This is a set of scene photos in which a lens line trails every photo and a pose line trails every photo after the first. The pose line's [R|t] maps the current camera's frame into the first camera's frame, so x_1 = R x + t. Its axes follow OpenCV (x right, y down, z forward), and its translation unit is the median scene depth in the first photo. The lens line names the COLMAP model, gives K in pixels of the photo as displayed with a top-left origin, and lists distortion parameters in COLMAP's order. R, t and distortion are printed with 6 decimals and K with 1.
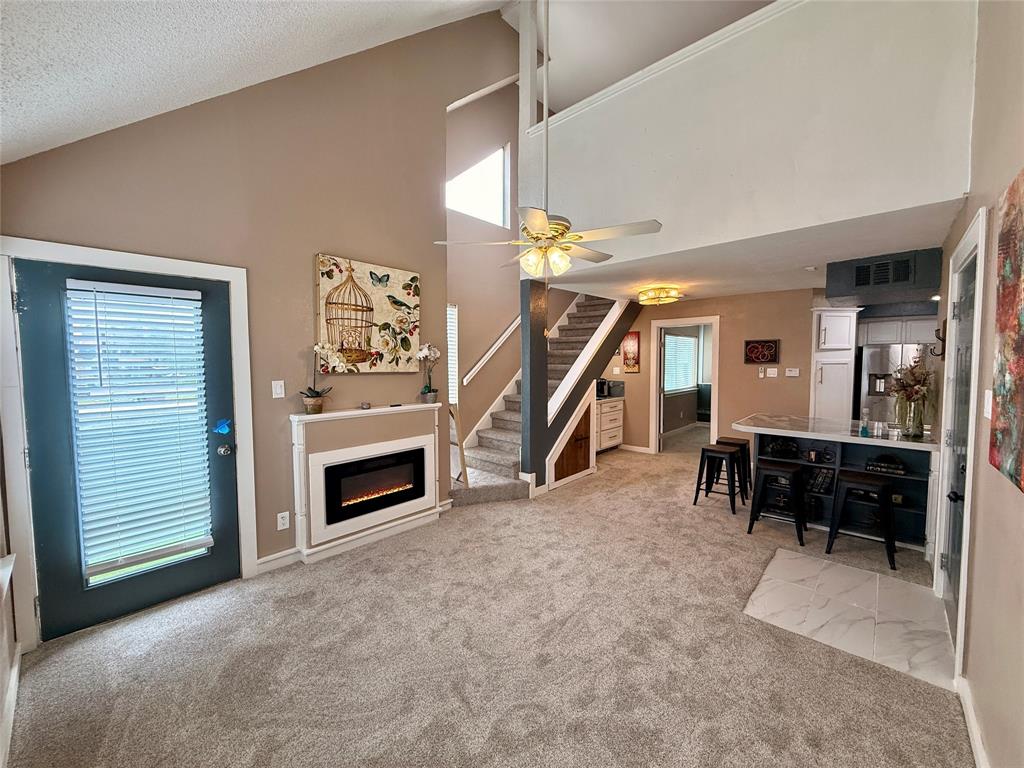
lens RADIAL K [[407.6, 0, 513.2], [0, 407.6, 383.7], [0, 0, 1]] dist [0.000502, 0.000215]
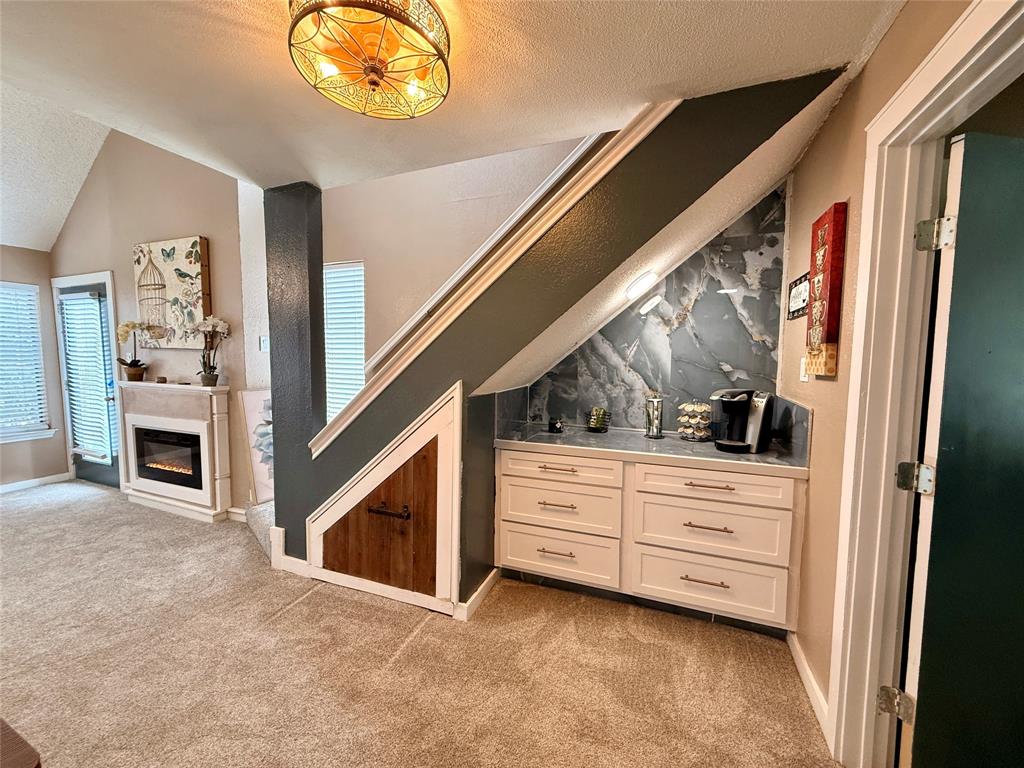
lens RADIAL K [[407.6, 0, 511.1], [0, 407.6, 382.9], [0, 0, 1]] dist [0.000502, 0.000215]
pose [[0.344562, 0.073676, -0.935868, 0.878133], [-0.061151, 0.996560, 0.055939, -0.048770], [0.936770, 0.037955, 0.347882, 1.394479]]
